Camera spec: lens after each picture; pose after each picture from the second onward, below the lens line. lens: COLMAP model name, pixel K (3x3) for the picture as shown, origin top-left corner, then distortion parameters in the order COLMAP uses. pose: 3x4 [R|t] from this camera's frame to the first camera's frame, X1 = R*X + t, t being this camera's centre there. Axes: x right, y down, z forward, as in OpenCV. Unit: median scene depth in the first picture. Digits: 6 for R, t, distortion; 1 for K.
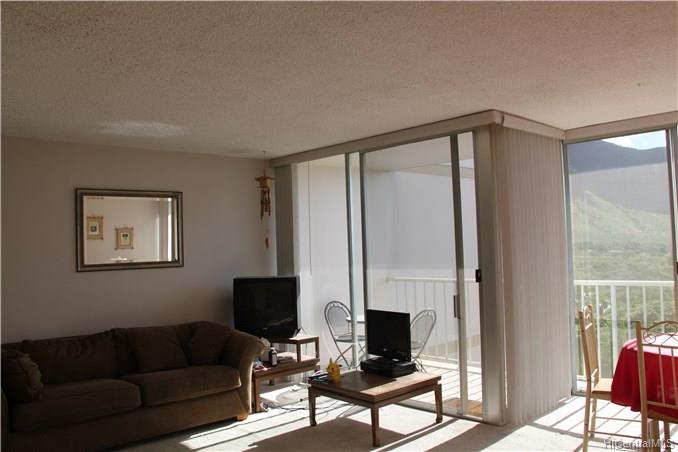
lens RADIAL K [[568.0, 0, 317.1], [0, 568.0, 219.4], [0, 0, 1]] dist [-0.178581, 0.114405]
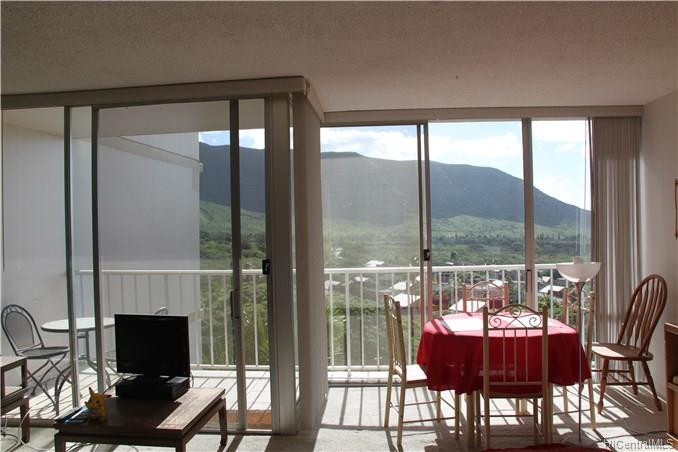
lens RADIAL K [[568.0, 0, 317.1], [0, 568.0, 219.4], [0, 0, 1]] dist [-0.178581, 0.114405]
pose [[0.728372, 0.020836, 0.684865, -0.248874], [-0.036313, 0.999307, 0.008218, 0.017626], [-0.684219, -0.030855, 0.728623, 0.309720]]
